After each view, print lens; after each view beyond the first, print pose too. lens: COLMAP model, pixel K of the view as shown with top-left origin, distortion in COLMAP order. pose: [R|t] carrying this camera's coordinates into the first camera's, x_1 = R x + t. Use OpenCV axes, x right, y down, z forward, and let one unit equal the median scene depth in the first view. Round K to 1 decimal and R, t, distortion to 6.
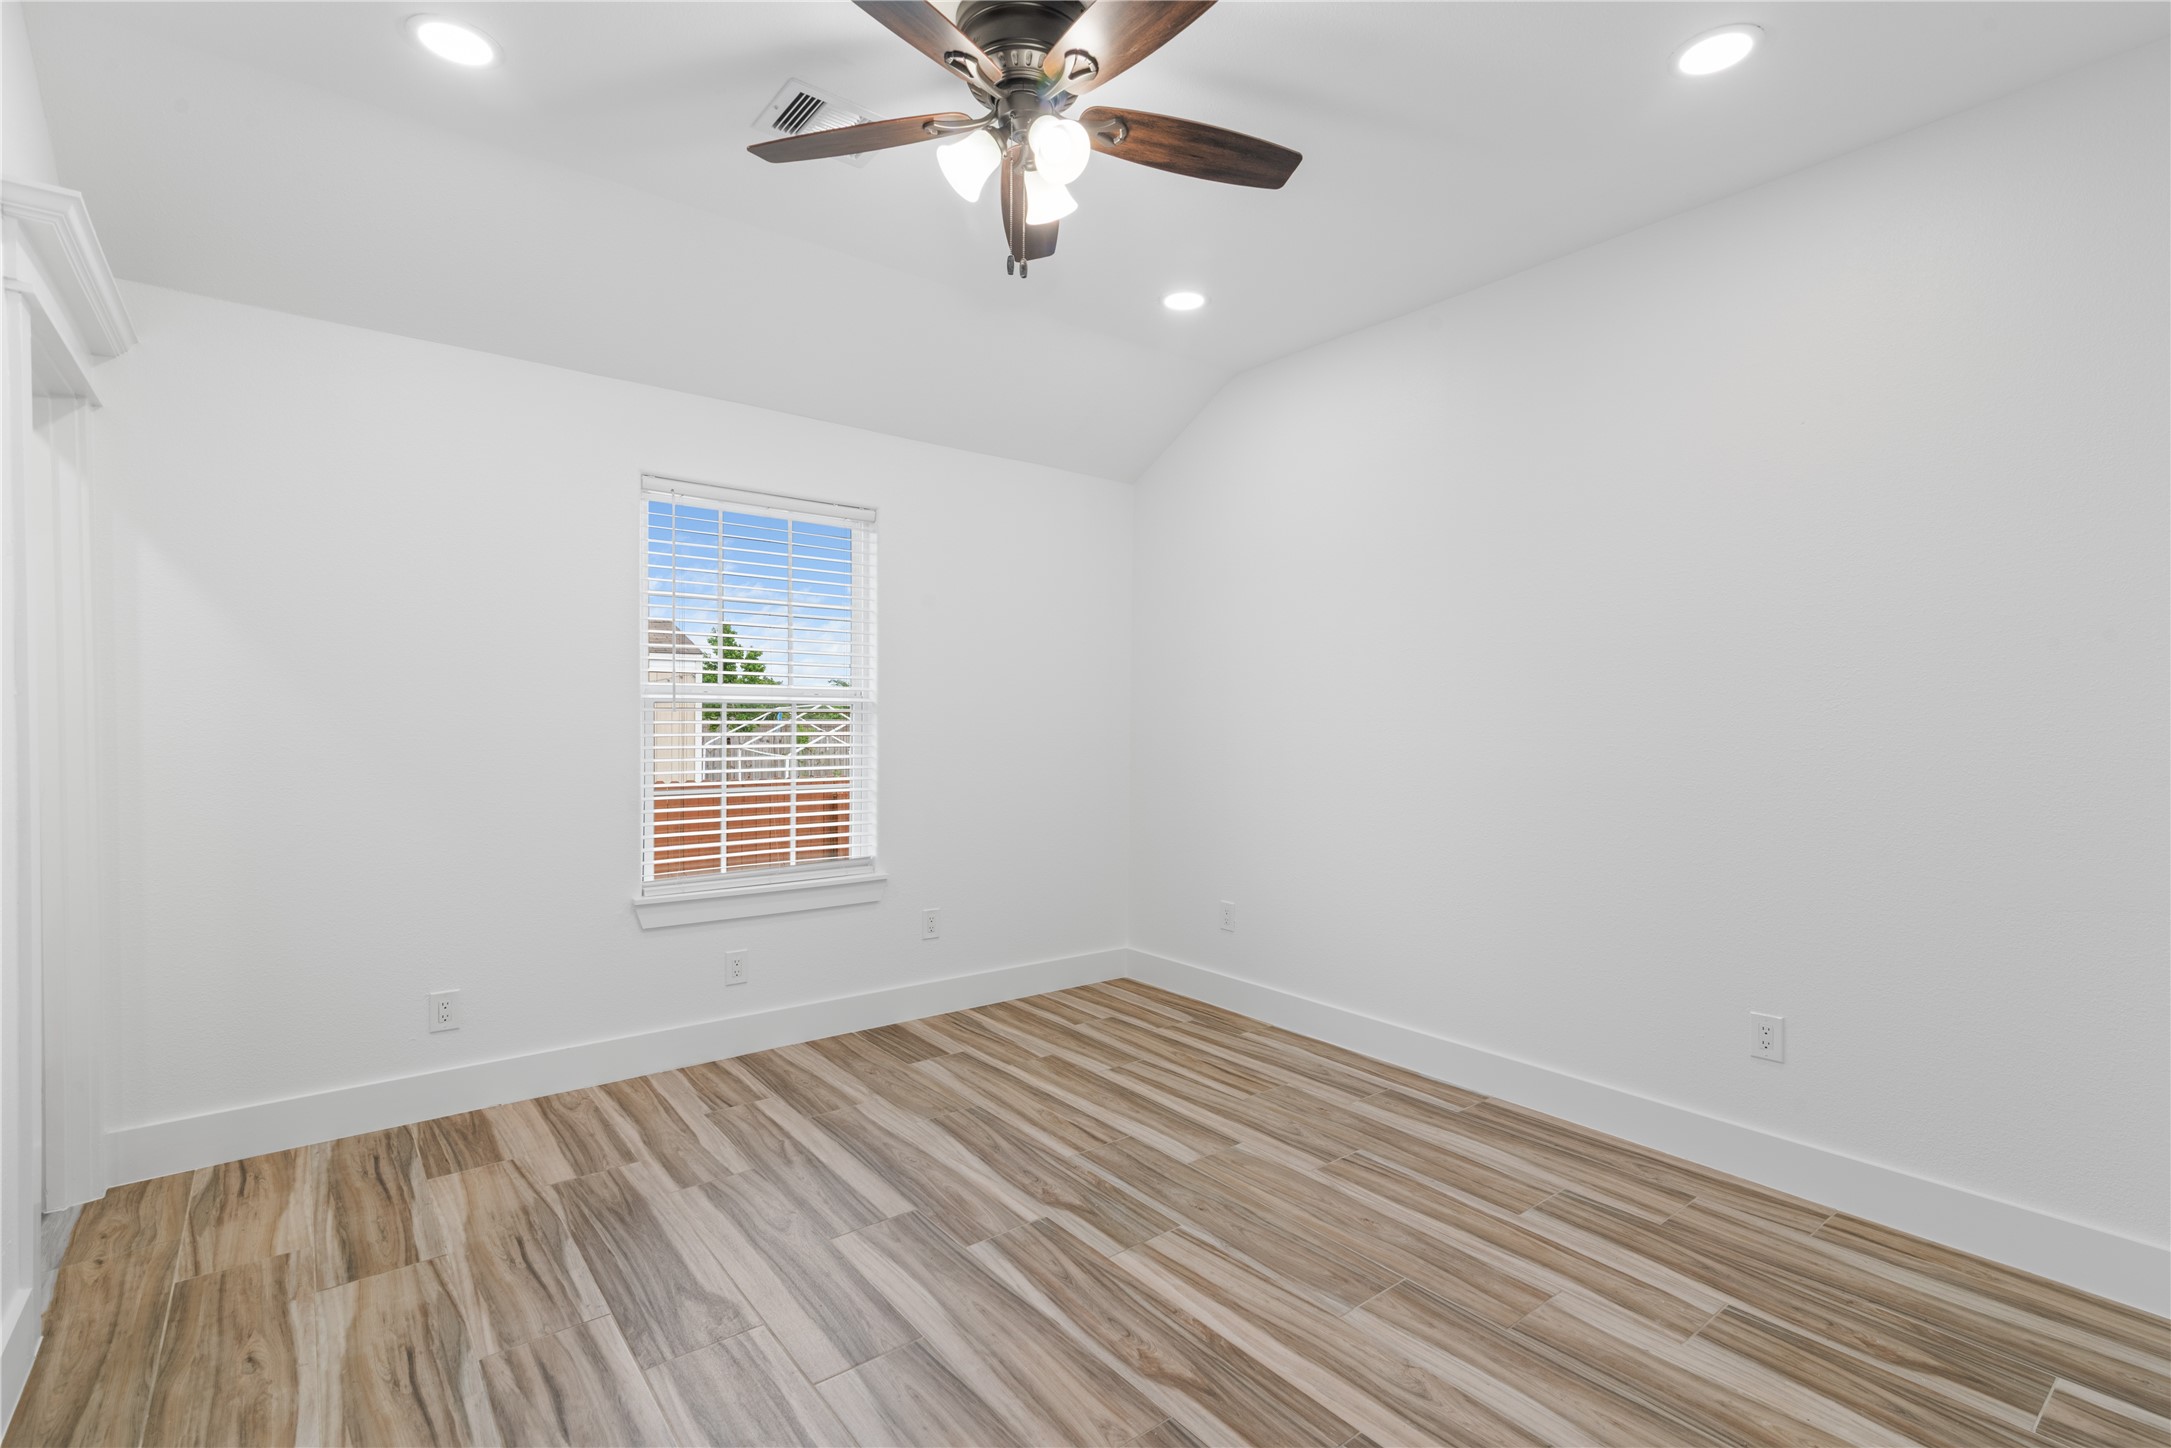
lens RADIAL K [[987.5, 0, 1087.2], [0, 987.5, 725.8], [0, 0, 1]] dist [0.015273, -0.001079]
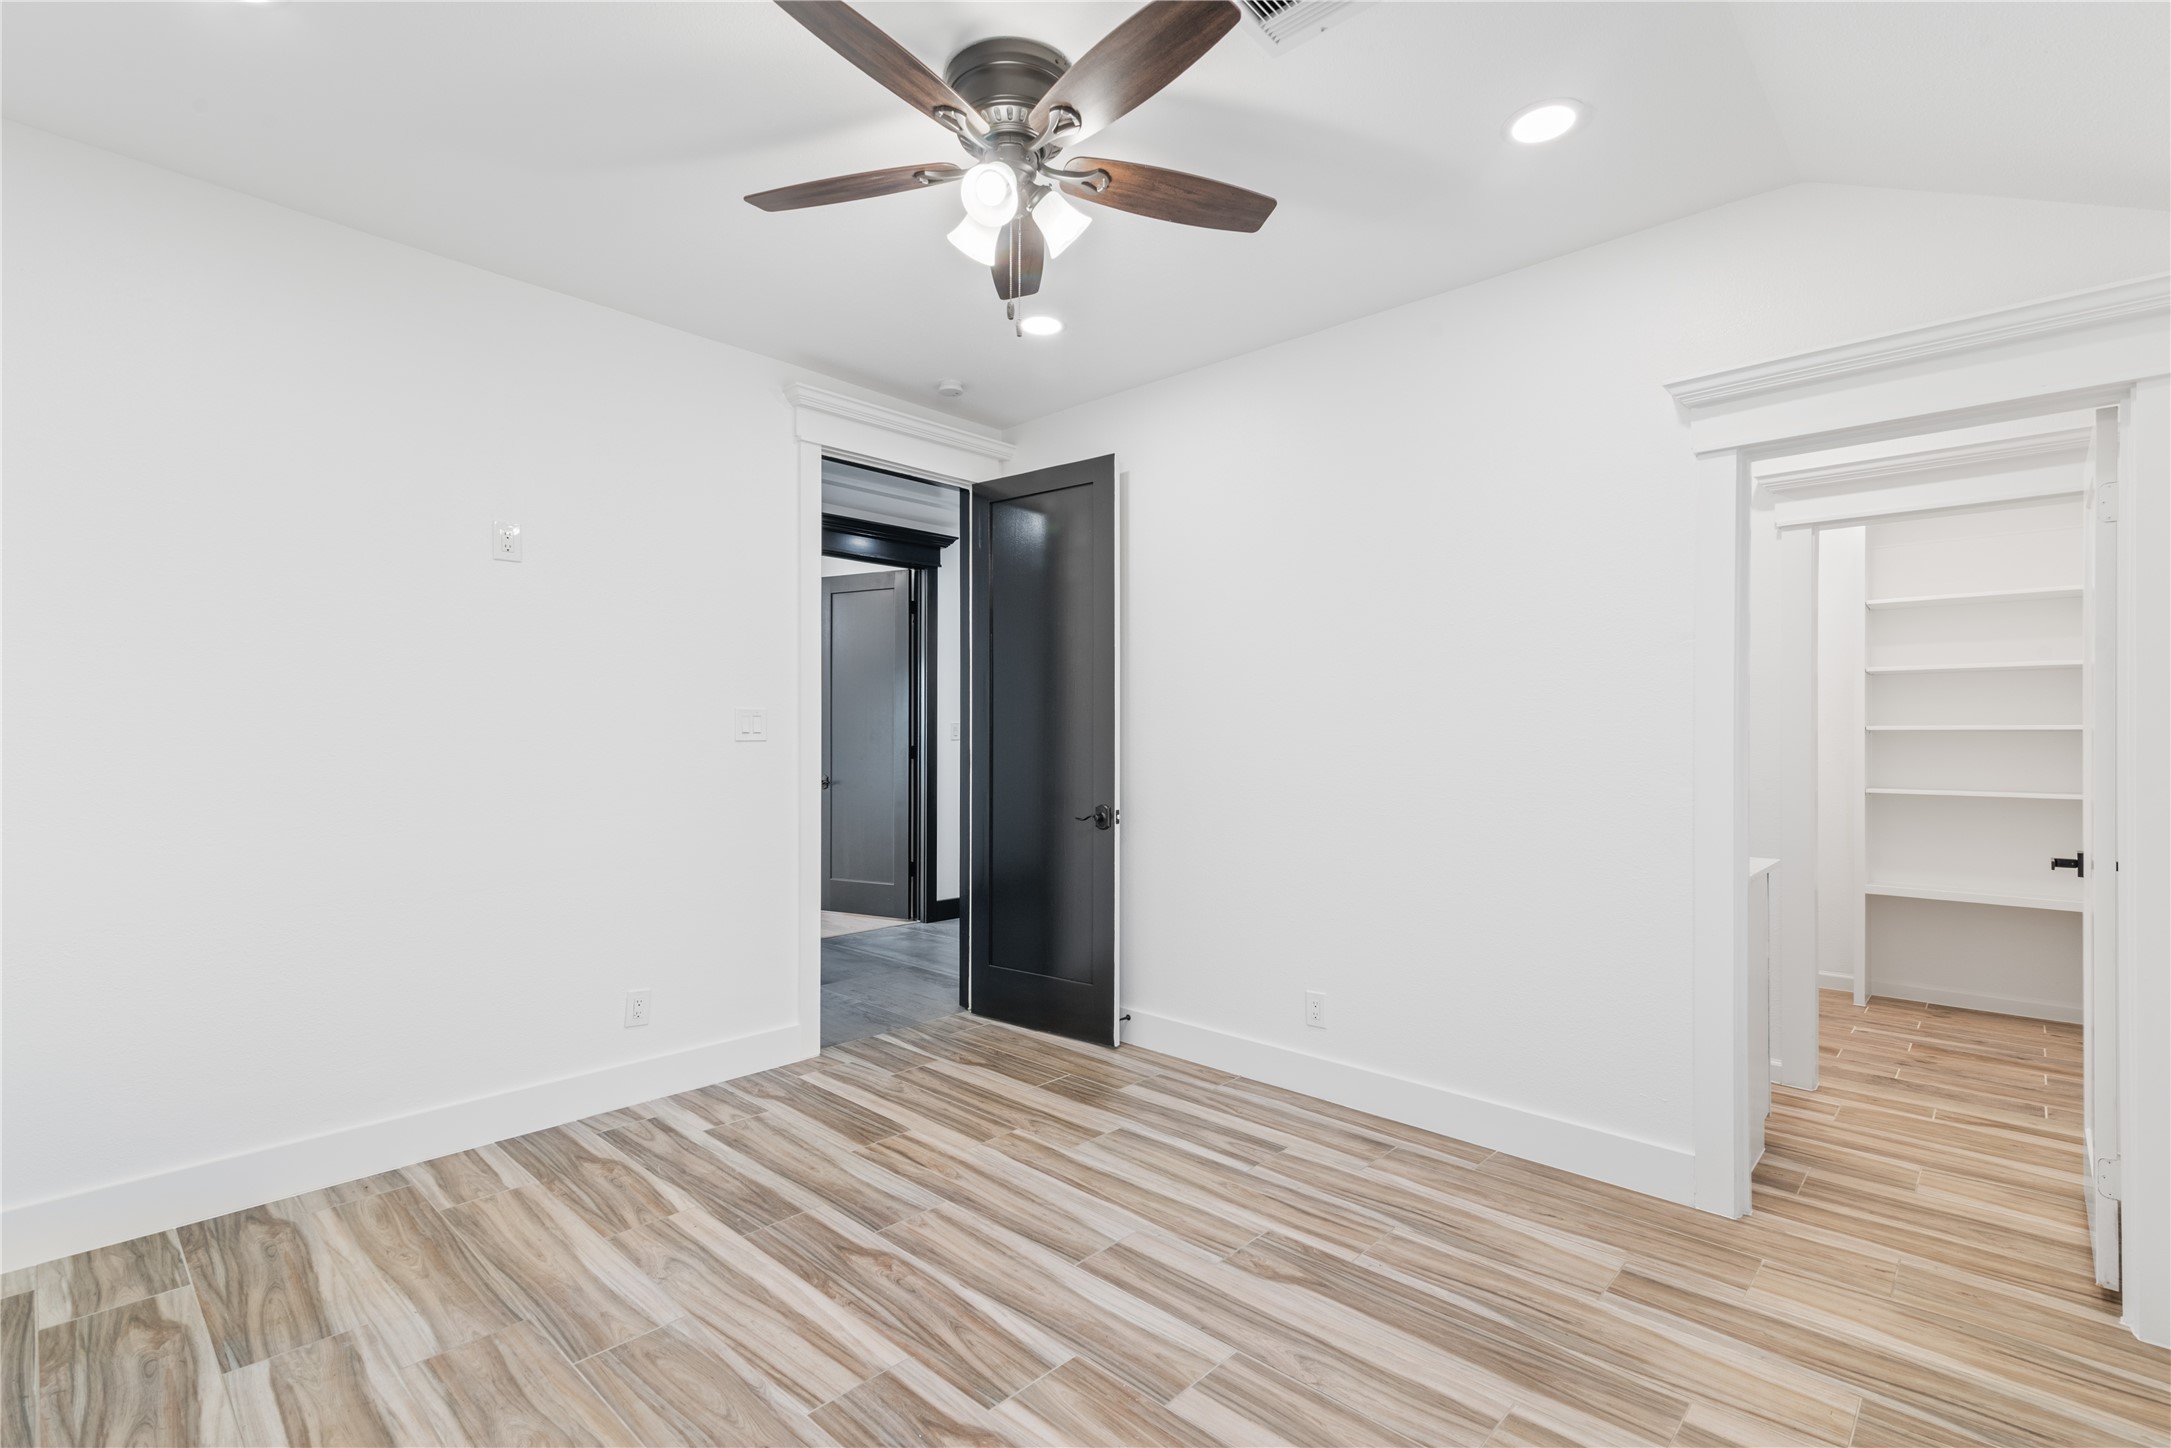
lens RADIAL K [[987.5, 0, 1083.1], [0, 987.5, 729.4], [0, 0, 1]] dist [0.015273, -0.001079]
pose [[-0.989444, -0.014685, -0.144167, 0.004790], [-0.014482, 0.999892, -0.002462, -0.019335], [0.144188, -0.000348, -0.989550, 2.010725]]
